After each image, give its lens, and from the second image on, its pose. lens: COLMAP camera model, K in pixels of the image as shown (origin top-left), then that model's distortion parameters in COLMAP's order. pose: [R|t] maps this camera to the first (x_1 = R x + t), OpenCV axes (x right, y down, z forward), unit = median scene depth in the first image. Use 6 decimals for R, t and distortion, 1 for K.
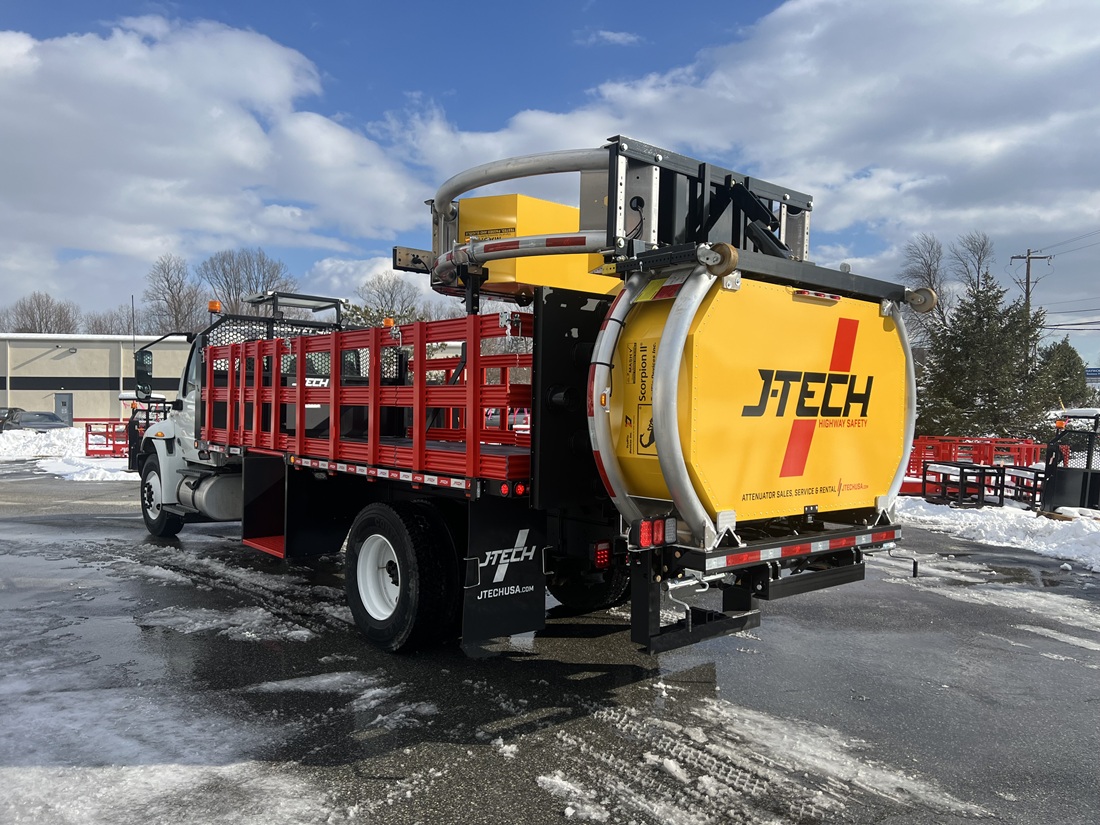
lens RADIAL K [[830.4, 0, 550.0], [0, 830.4, 412.5], [0, 0, 1]] dist [0.053511, -0.003553]
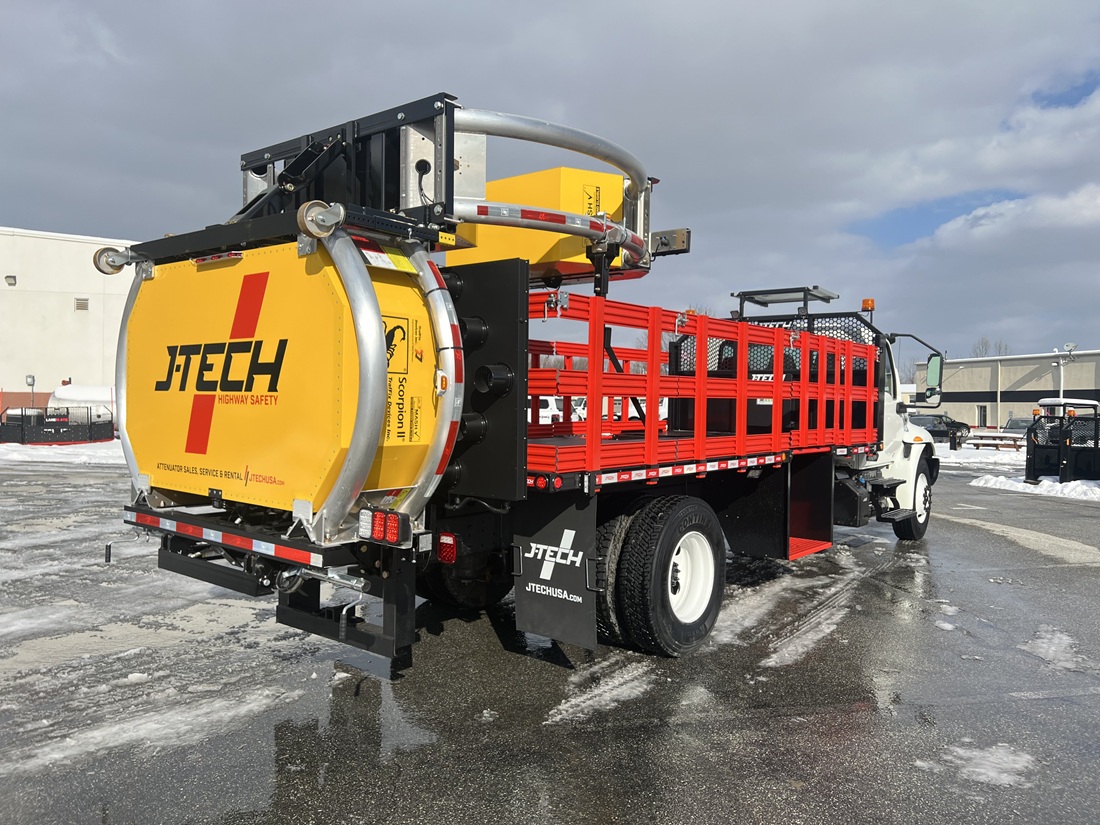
lens RADIAL K [[849.8, 0, 547.7], [0, 849.8, 394.4], [0, 0, 1]] dist [0.039551, -0.003809]
pose [[0.147910, -0.018844, -0.988821, 1.117275], [-0.023112, 0.999480, -0.022504, 0.018024], [0.988731, 0.026183, 0.147398, 1.055170]]
